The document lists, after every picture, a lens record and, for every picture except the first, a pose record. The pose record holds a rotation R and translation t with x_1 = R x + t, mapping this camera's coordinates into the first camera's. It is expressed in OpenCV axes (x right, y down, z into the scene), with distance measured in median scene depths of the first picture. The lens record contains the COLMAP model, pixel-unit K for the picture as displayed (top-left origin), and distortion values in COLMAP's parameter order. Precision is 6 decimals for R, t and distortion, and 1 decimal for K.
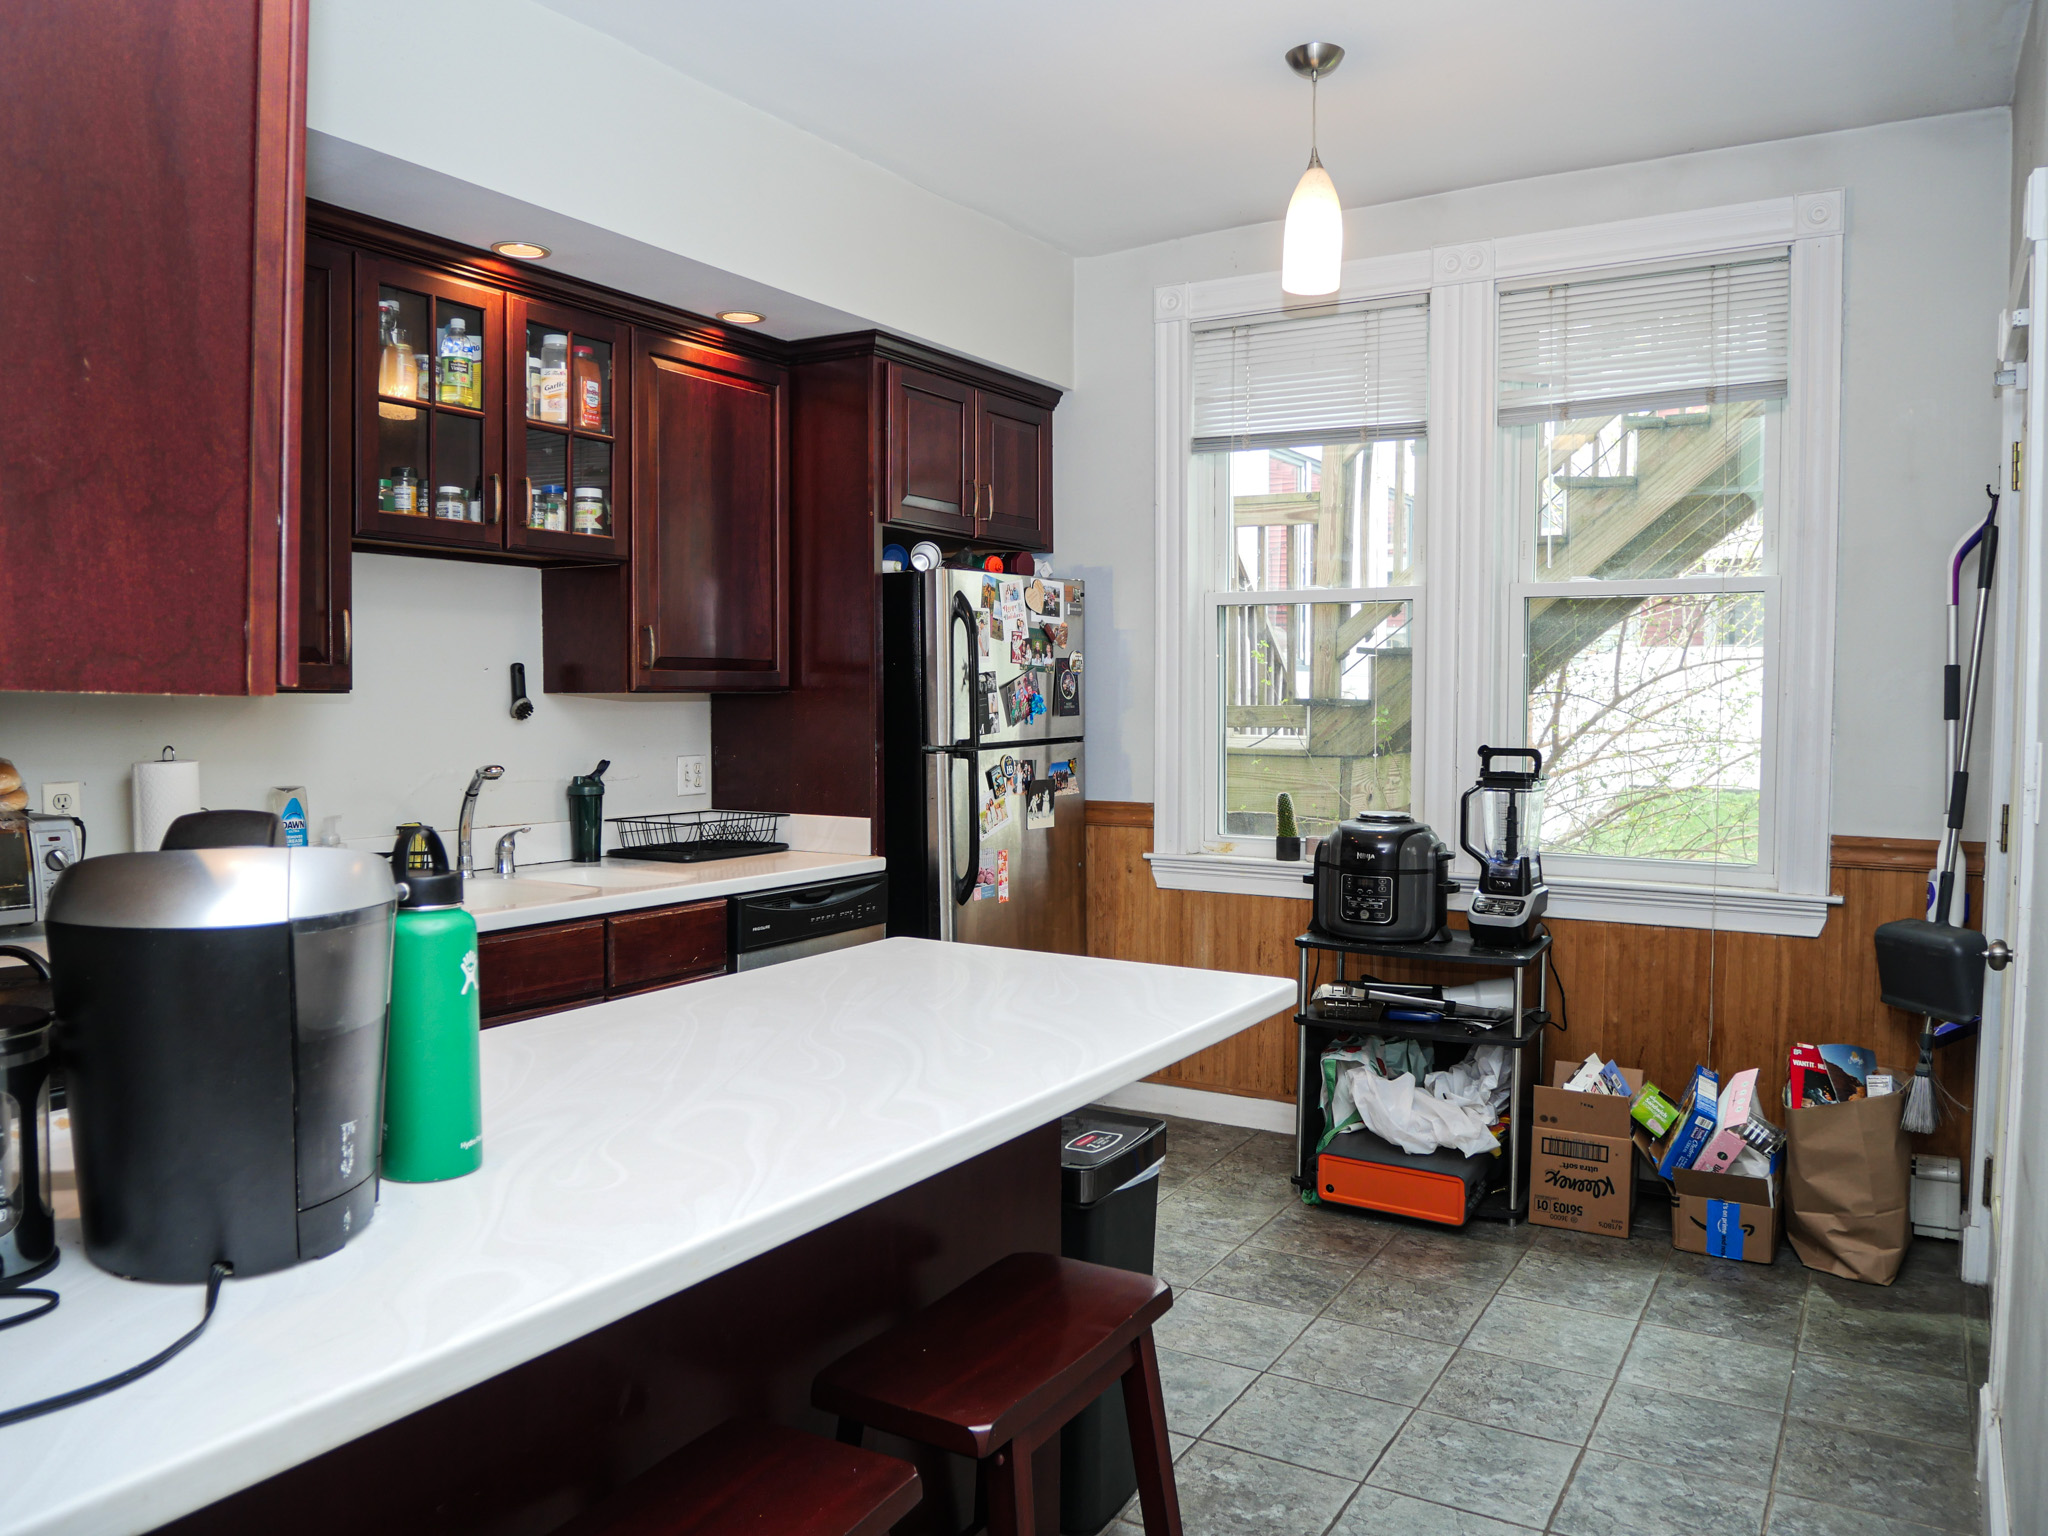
lens RADIAL K [[1514.8, 0, 1028.5], [0, 1514.8, 762.9], [0, 0, 1]] dist [-0.068296, 0.028843]
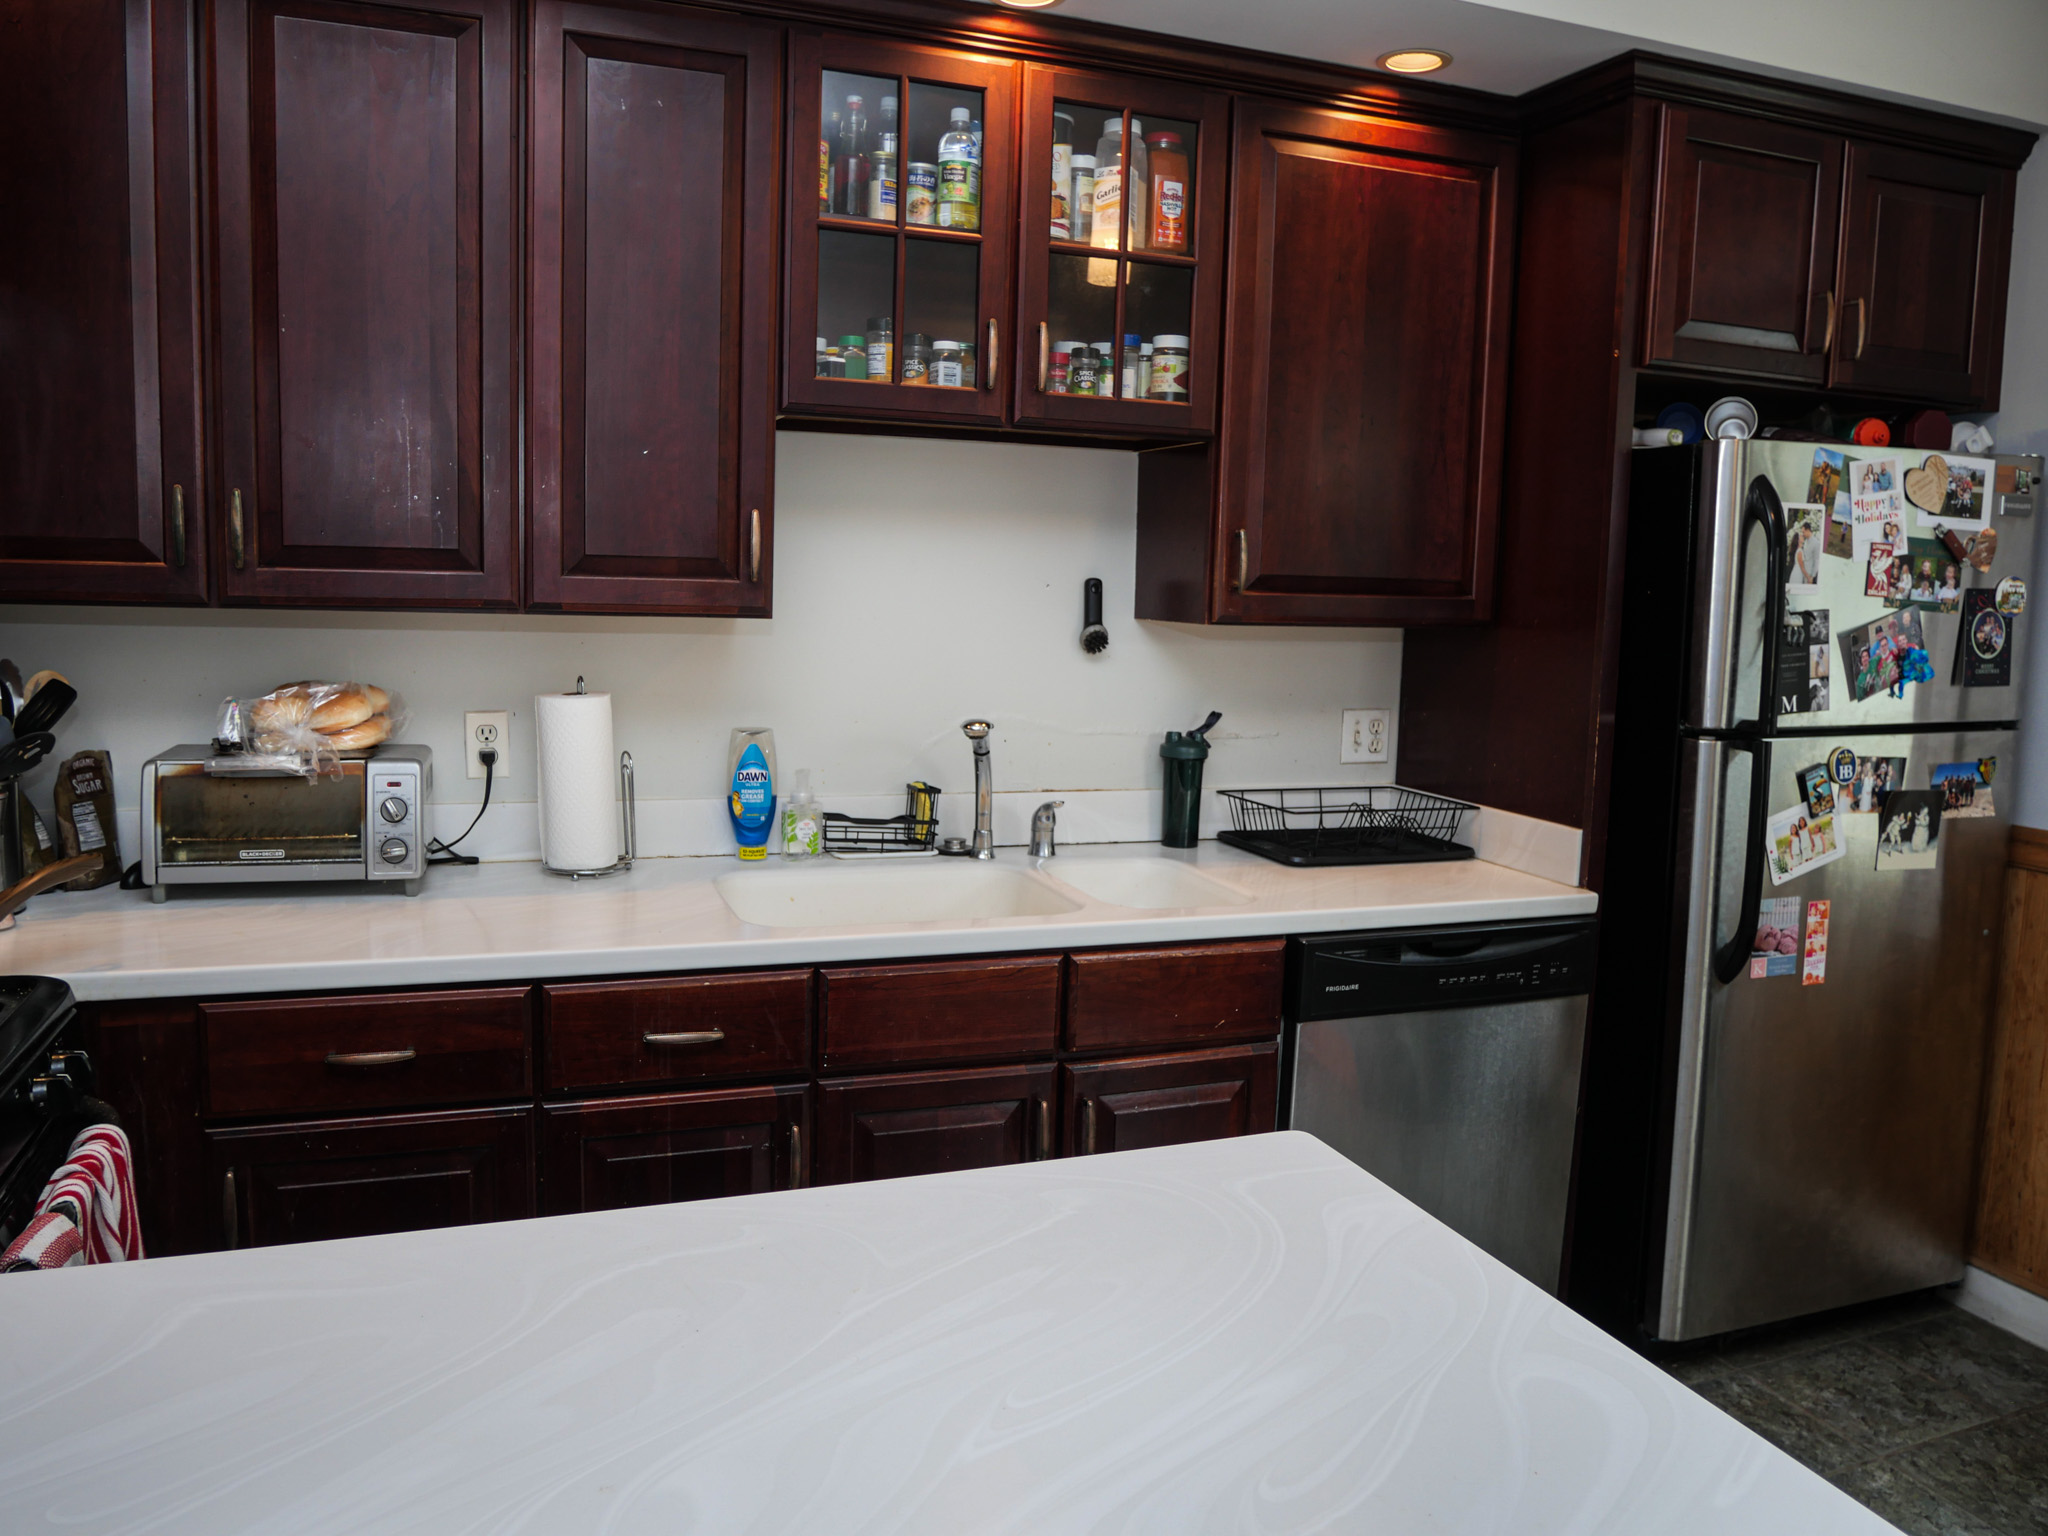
lens RADIAL K [[1514.8, 0, 1028.5], [0, 1514.8, 762.9], [0, 0, 1]] dist [-0.068296, 0.028843]
pose [[0.788350, 0.095032, -0.607844, 0.095365], [-0.053226, 0.994829, 0.086502, -0.034624], [0.612921, -0.035840, 0.789331, 0.341602]]
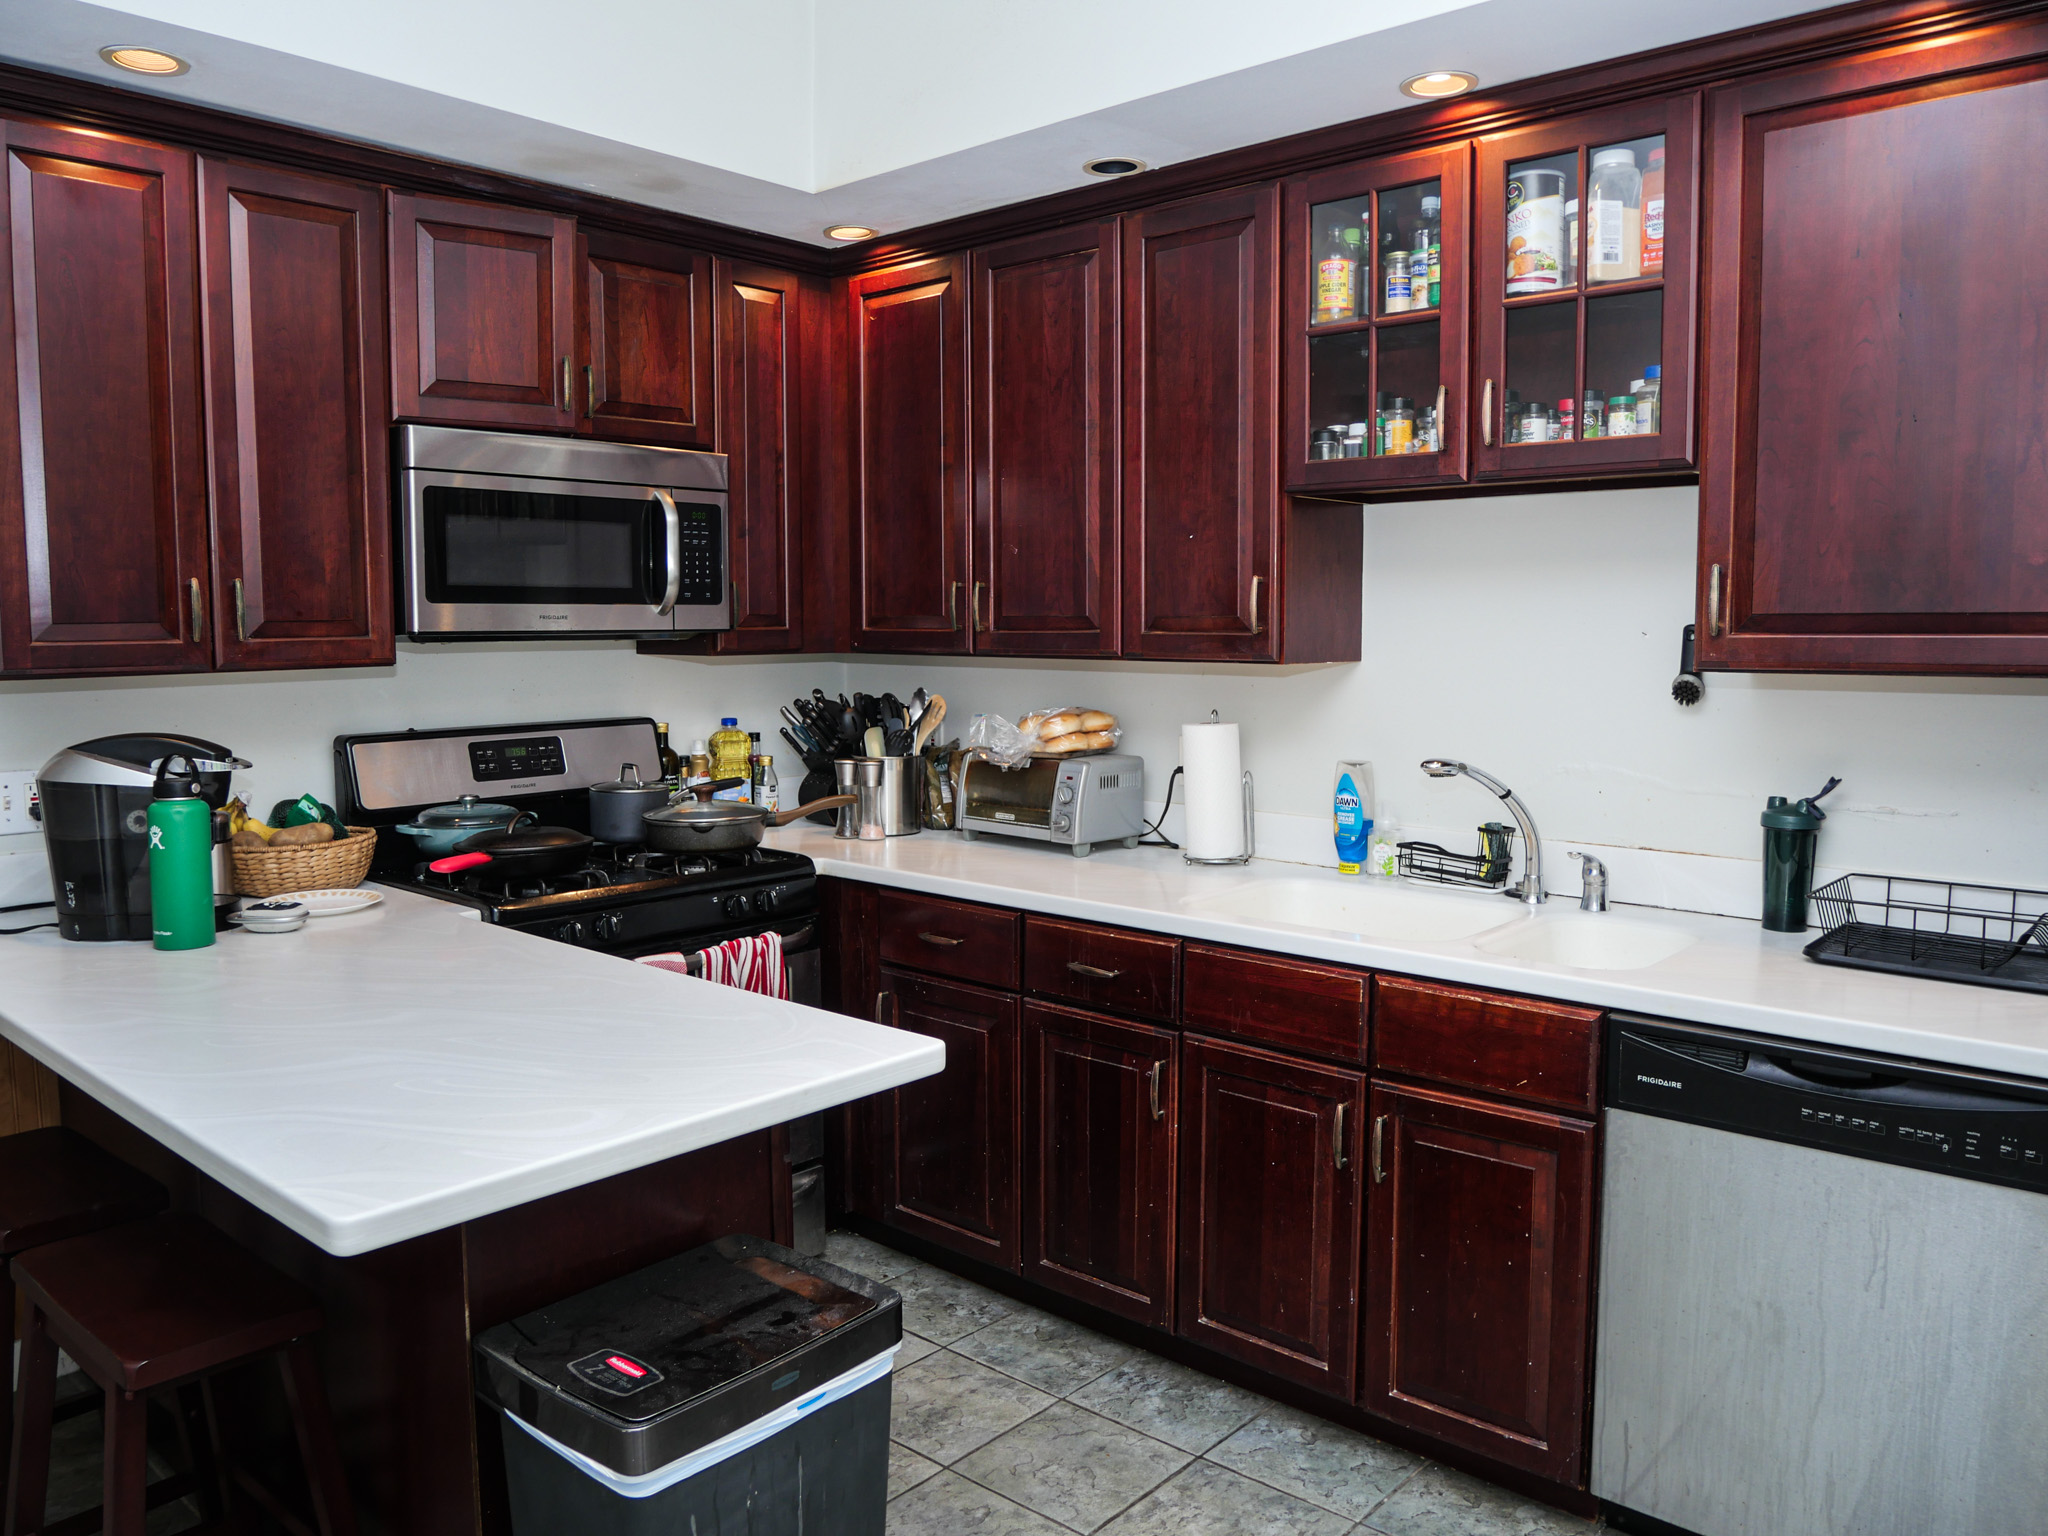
lens RADIAL K [[1514.8, 0, 1028.5], [0, 1514.8, 762.9], [0, 0, 1]] dist [-0.068296, 0.028843]
pose [[-0.169254, 0.087185, -0.981709, 0.366067], [-0.043764, 0.994432, 0.095860, -0.050426], [0.984600, 0.059188, -0.164496, 0.737620]]
